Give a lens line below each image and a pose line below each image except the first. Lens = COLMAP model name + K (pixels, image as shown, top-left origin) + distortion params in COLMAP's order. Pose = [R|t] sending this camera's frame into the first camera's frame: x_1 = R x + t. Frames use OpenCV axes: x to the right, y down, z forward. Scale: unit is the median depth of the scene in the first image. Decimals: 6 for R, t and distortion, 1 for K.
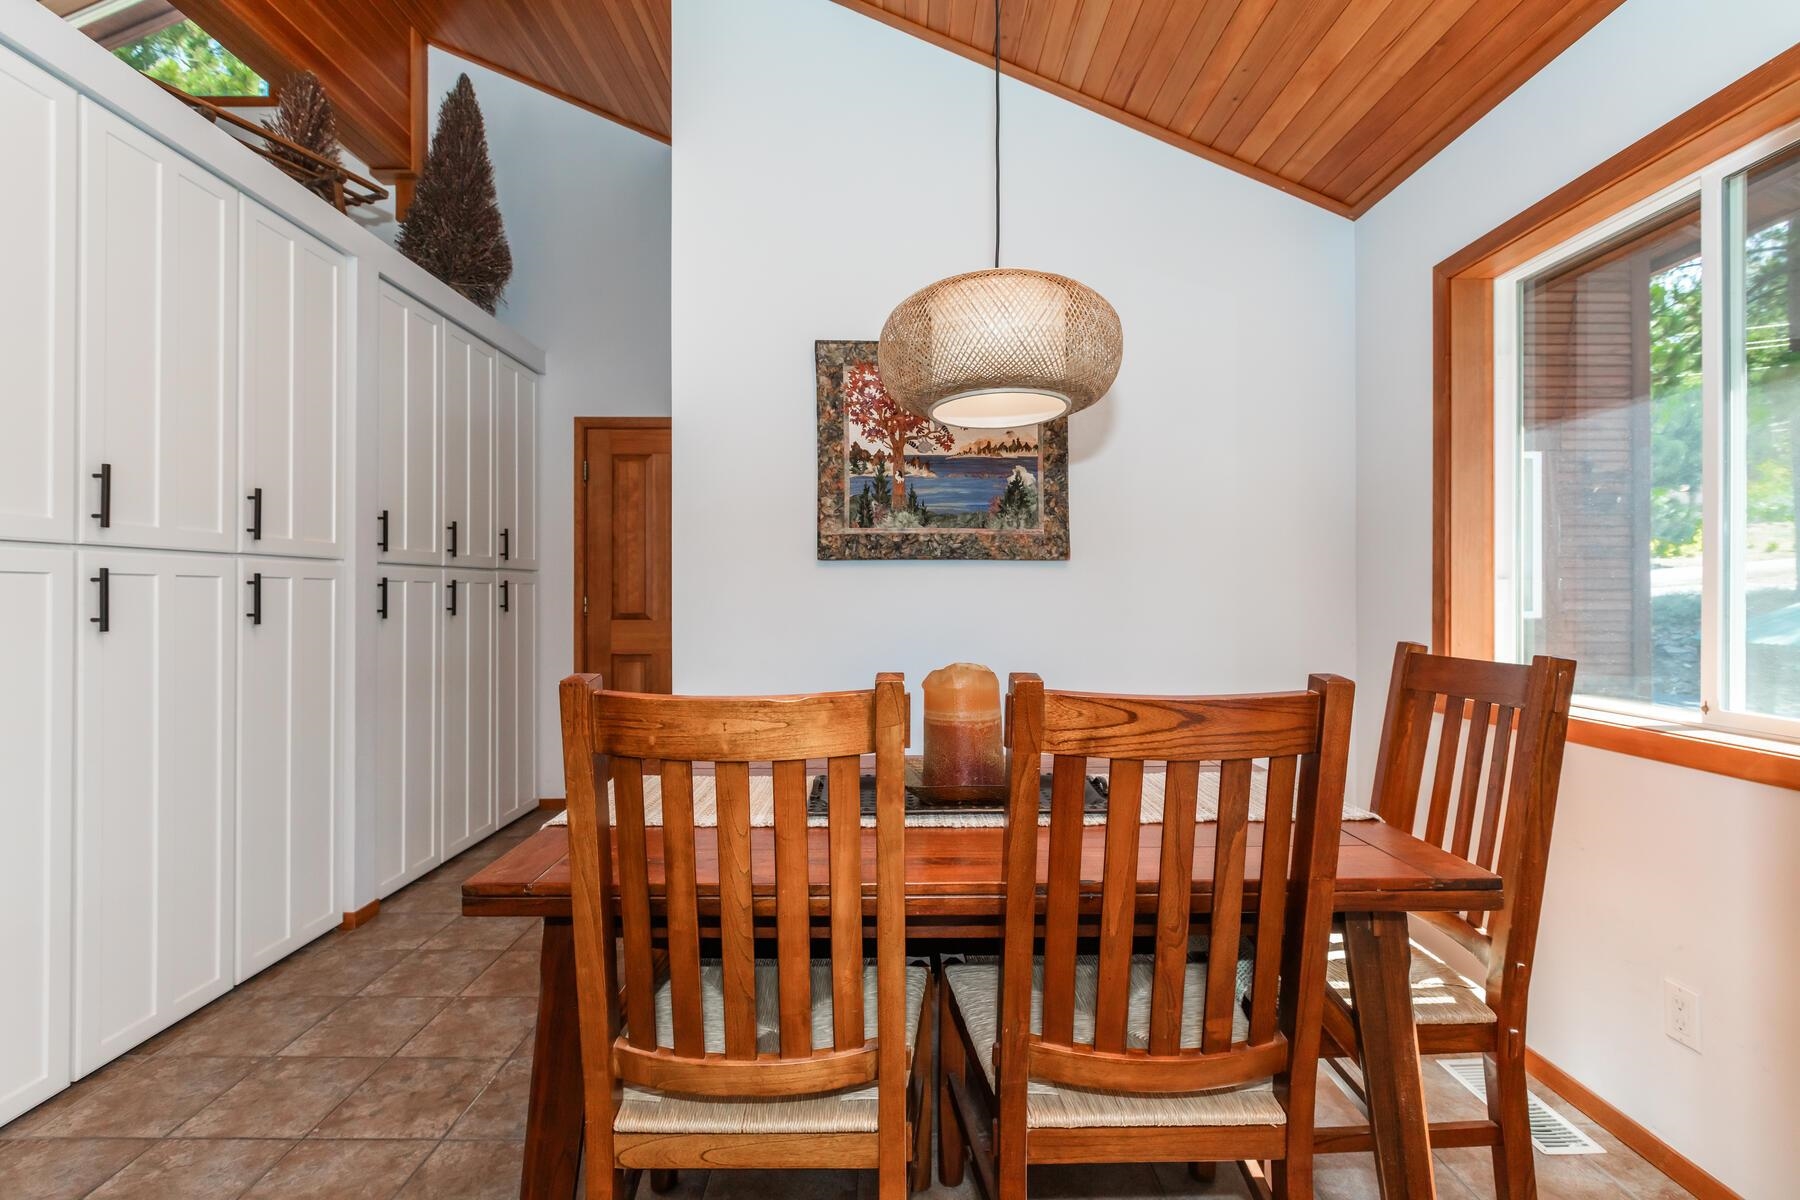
lens RADIAL K [[808.4, 0, 902.5], [0, 808.4, 592.2], [0, 0, 1]] dist [-0.003670, -0.000392]
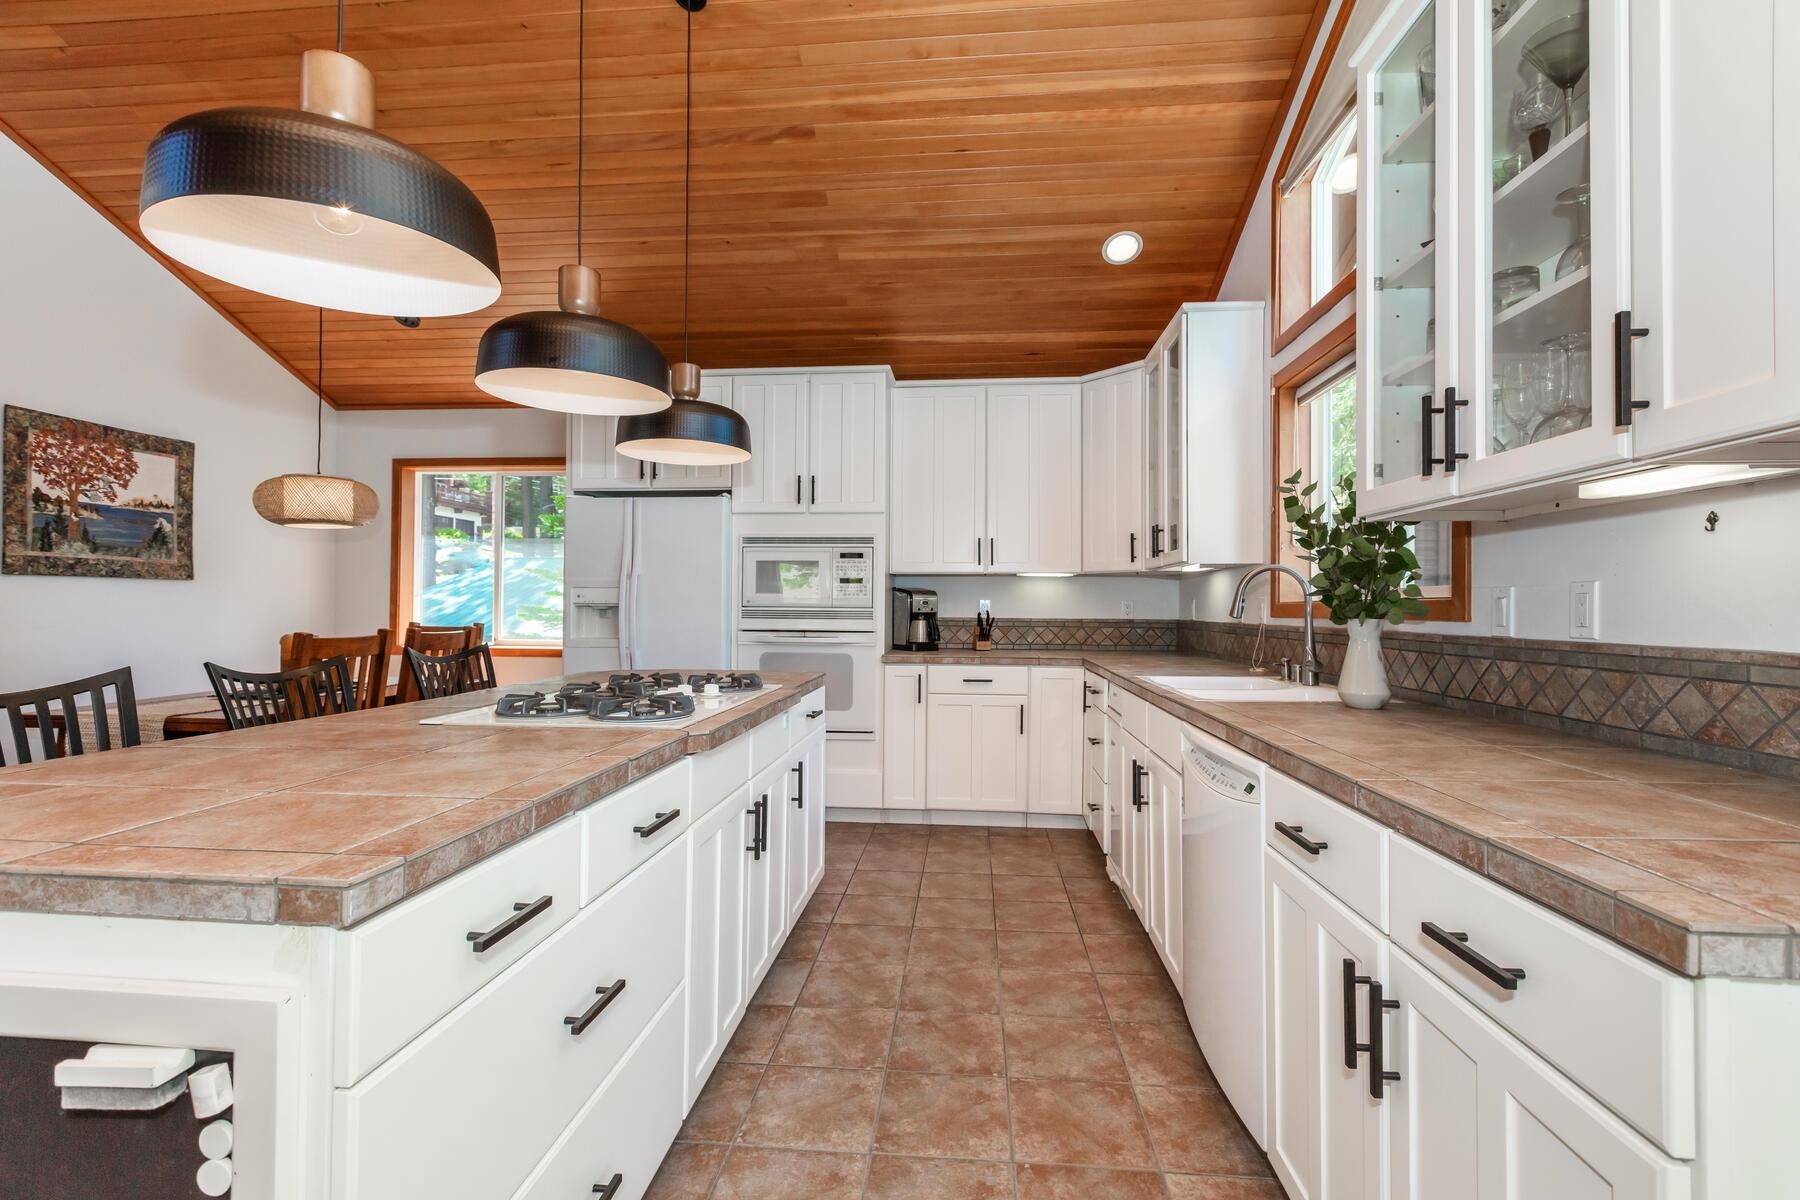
lens RADIAL K [[808.4, 0, 902.0], [0, 808.4, 595.2], [0, 0, 1]] dist [-0.003670, -0.000392]
pose [[0.095168, 0.011684, 0.995393, -1.247337], [-0.007752, 0.999909, -0.010996, -0.003471], [-0.995431, -0.006670, 0.095250, -0.552595]]
